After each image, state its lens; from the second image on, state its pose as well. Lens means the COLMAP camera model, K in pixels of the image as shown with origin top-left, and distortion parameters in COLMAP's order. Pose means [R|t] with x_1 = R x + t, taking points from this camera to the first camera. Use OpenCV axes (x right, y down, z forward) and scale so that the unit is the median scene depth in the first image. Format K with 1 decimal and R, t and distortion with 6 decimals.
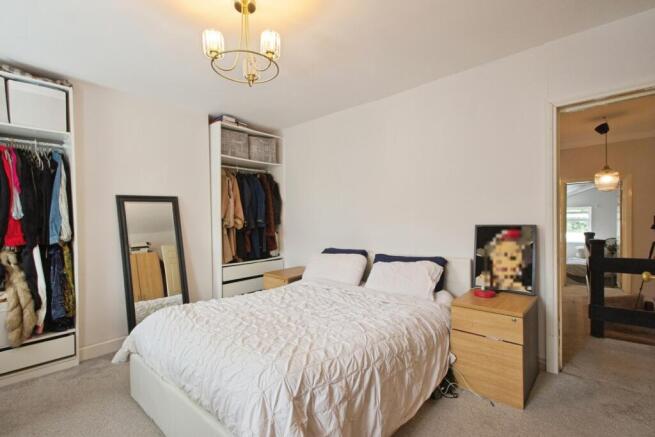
lens RADIAL K [[298.9, 0, 327.1], [0, 298.9, 225.9], [0, 0, 1]] dist [0.000525, 0.000069]
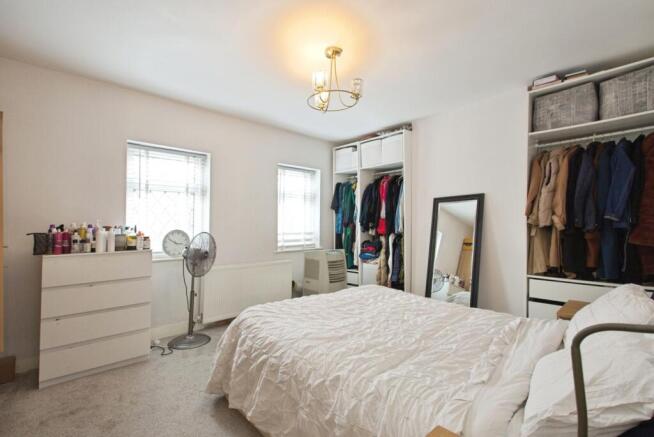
lens RADIAL K [[298.8, 0, 327.0], [0, 298.8, 218.5], [0, 0, 1]] dist [0.000355, -0.000010]
pose [[-0.098254, -0.003118, -0.995157, 0.504035], [-0.012824, 0.999916, -0.001867, -0.008608], [0.995079, 0.012578, -0.098285, 0.591581]]
